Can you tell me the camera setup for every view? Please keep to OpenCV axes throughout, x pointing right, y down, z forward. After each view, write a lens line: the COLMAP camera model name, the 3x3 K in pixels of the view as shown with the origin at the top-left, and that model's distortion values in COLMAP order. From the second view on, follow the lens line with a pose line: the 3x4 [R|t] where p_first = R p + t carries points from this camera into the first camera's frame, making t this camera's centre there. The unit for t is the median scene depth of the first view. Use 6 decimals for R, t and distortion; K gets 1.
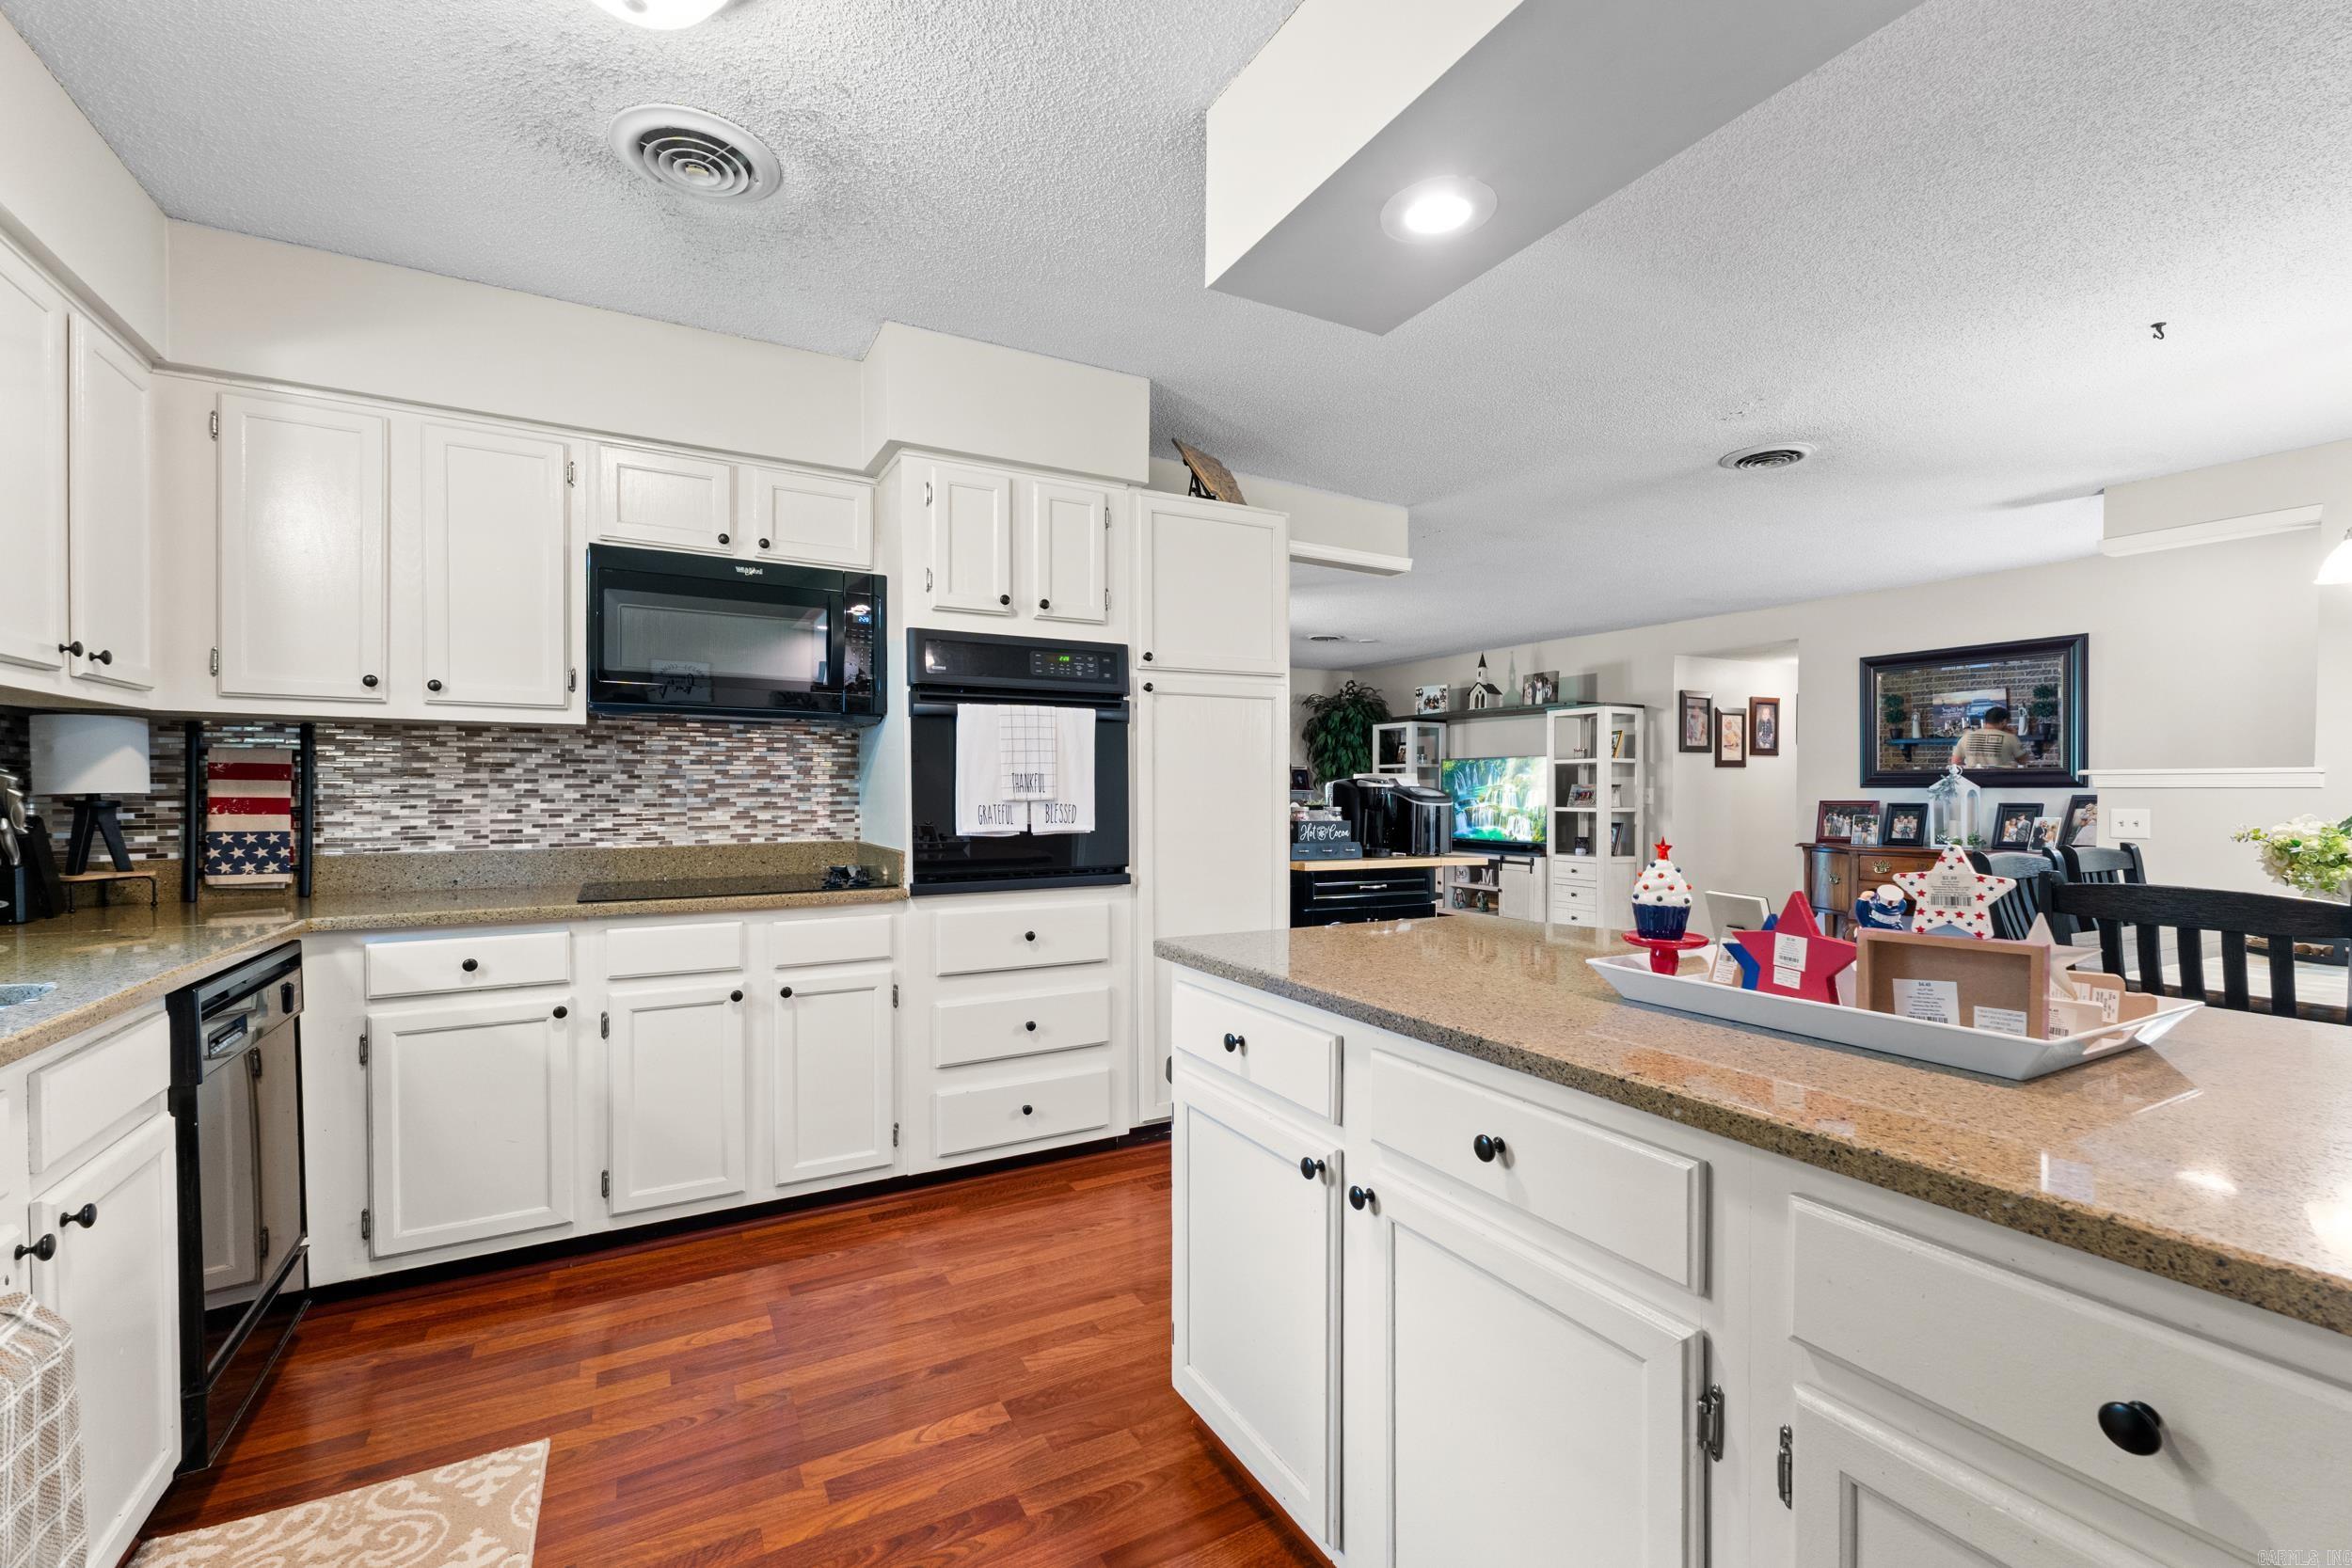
lens RADIAL K [[1010.0, 0, 1198.4], [0, 1010.0, 792.3], [0, 0, 1]] dist [0.007602, -0.001705]
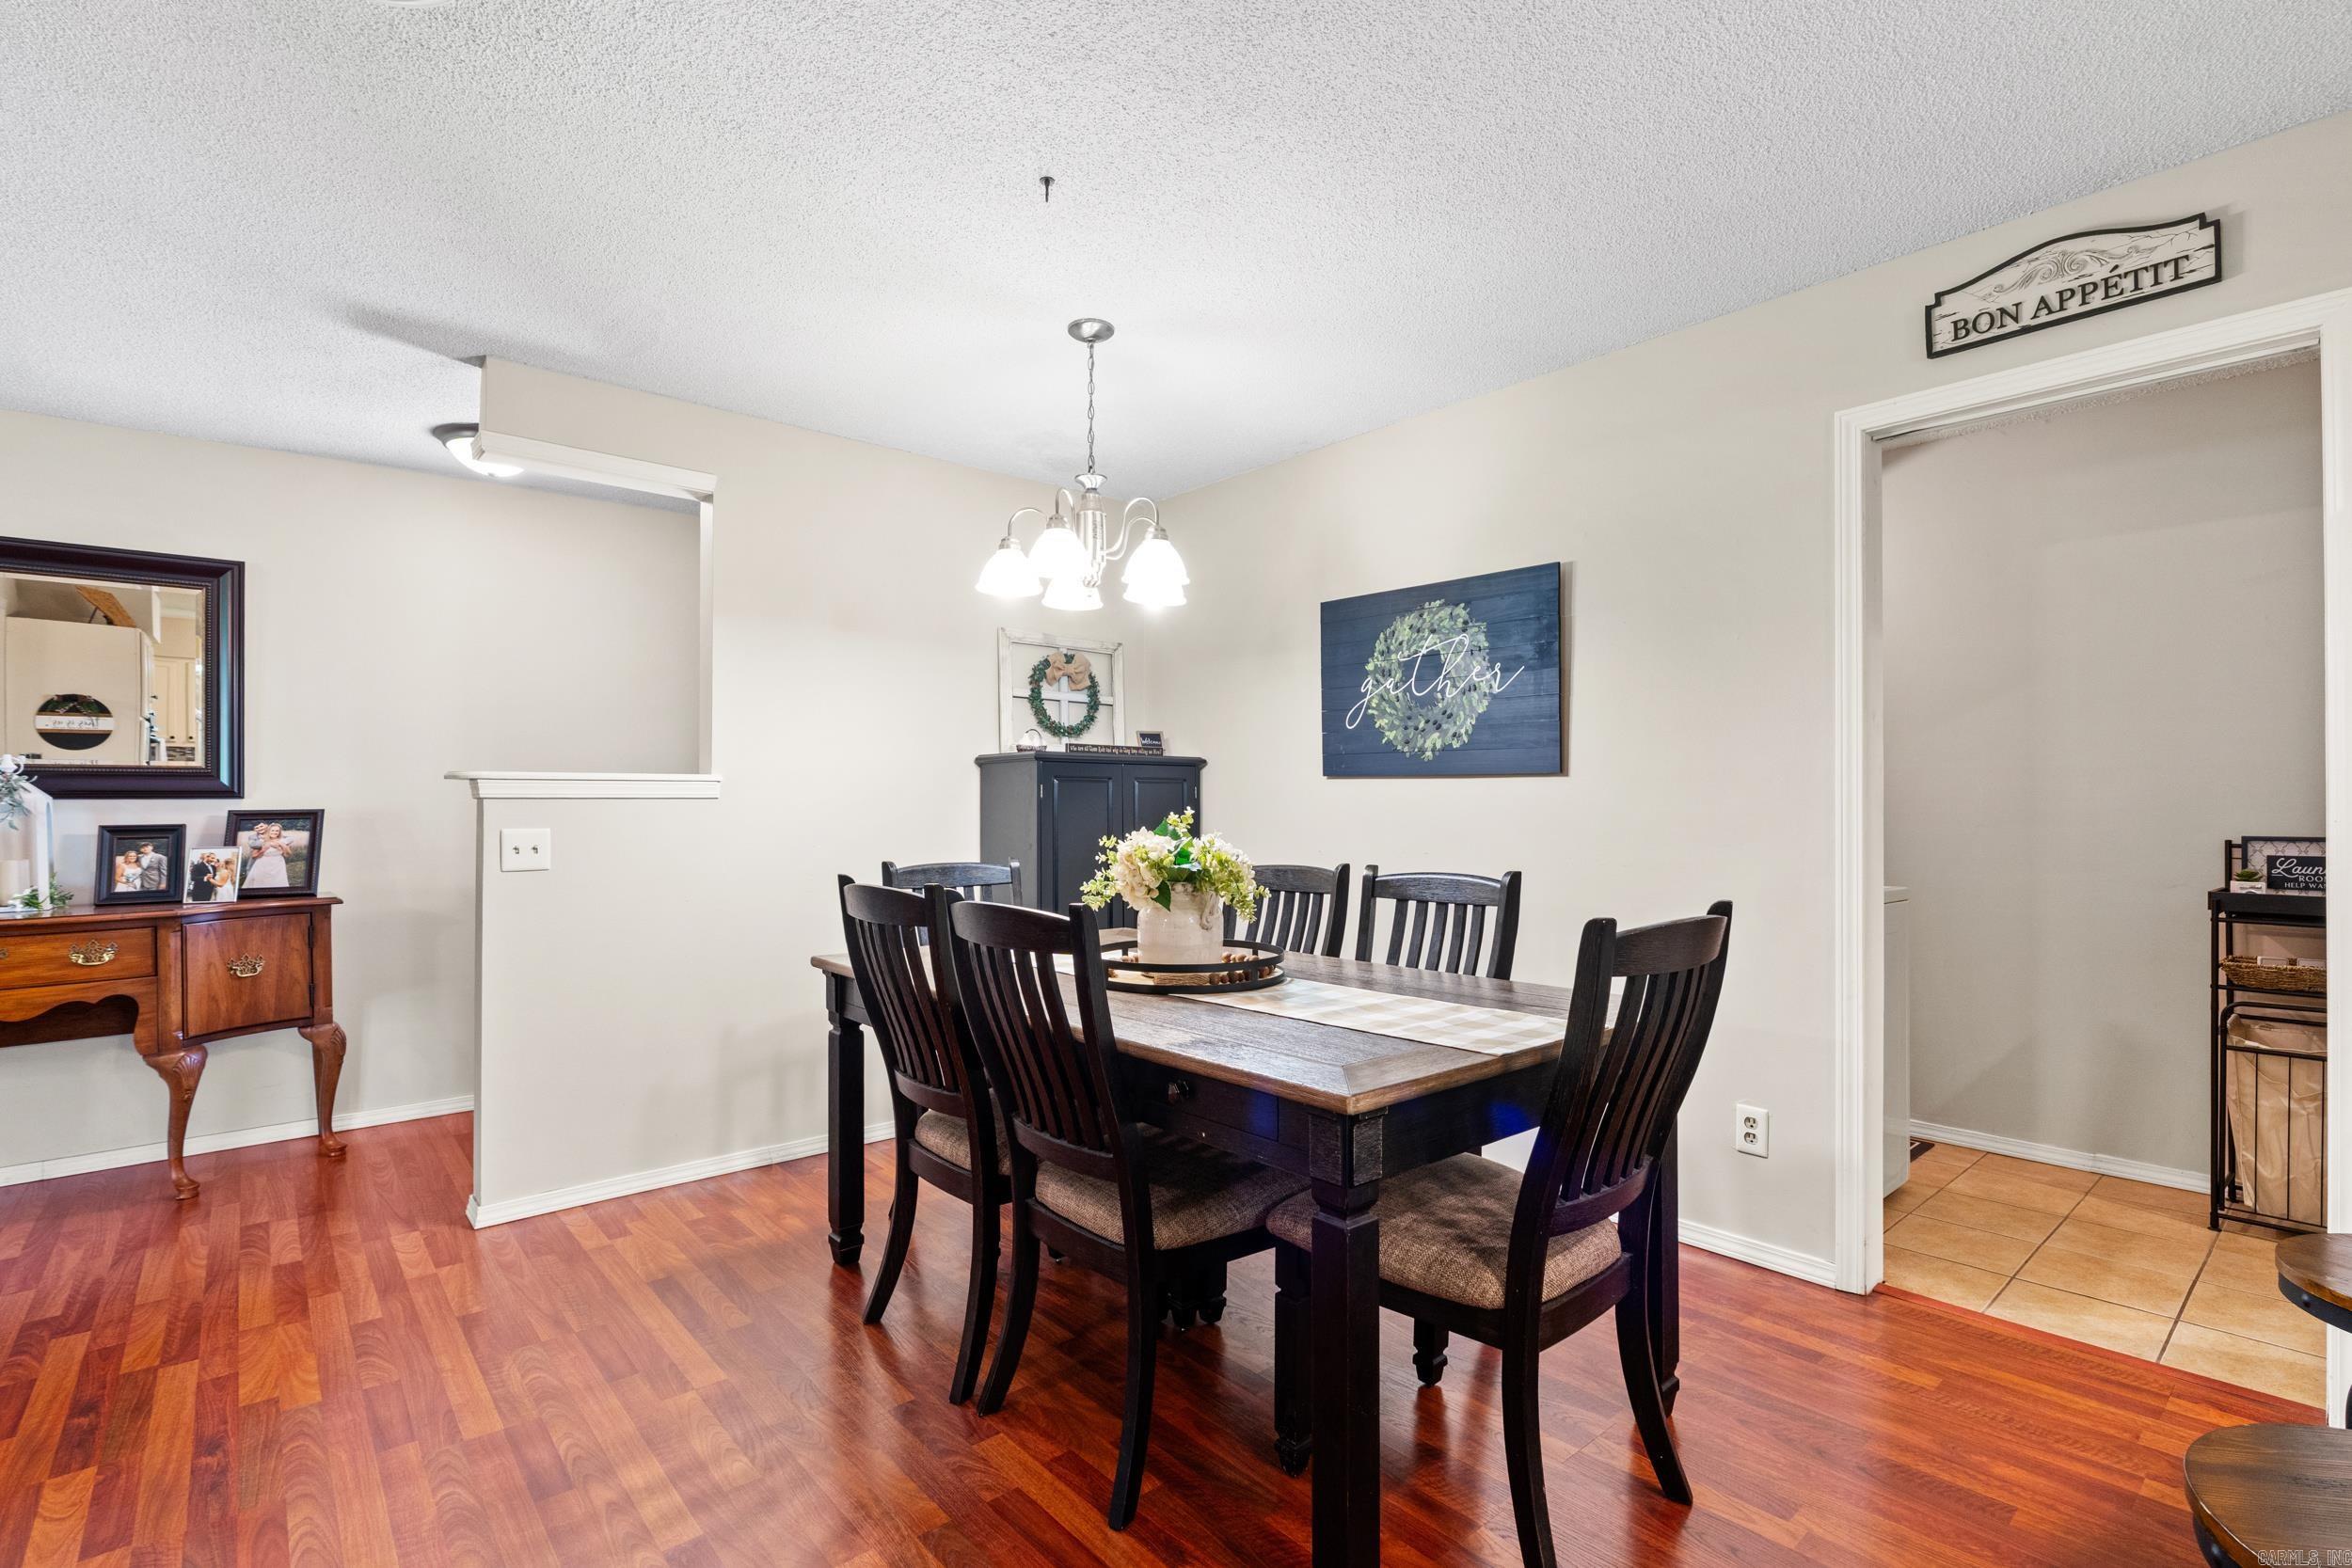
lens RADIAL K [[1097.2, 0, 1233.1], [0, 1097.2, 800.4], [0, 0, 1]] dist [-0.006626, -0.000812]
pose [[-0.199292, -0.004259, 0.979931, 0.163171], [0.006409, 0.999964, 0.005649, -0.008443], [-0.979919, 0.007406, -0.199258, 1.345847]]
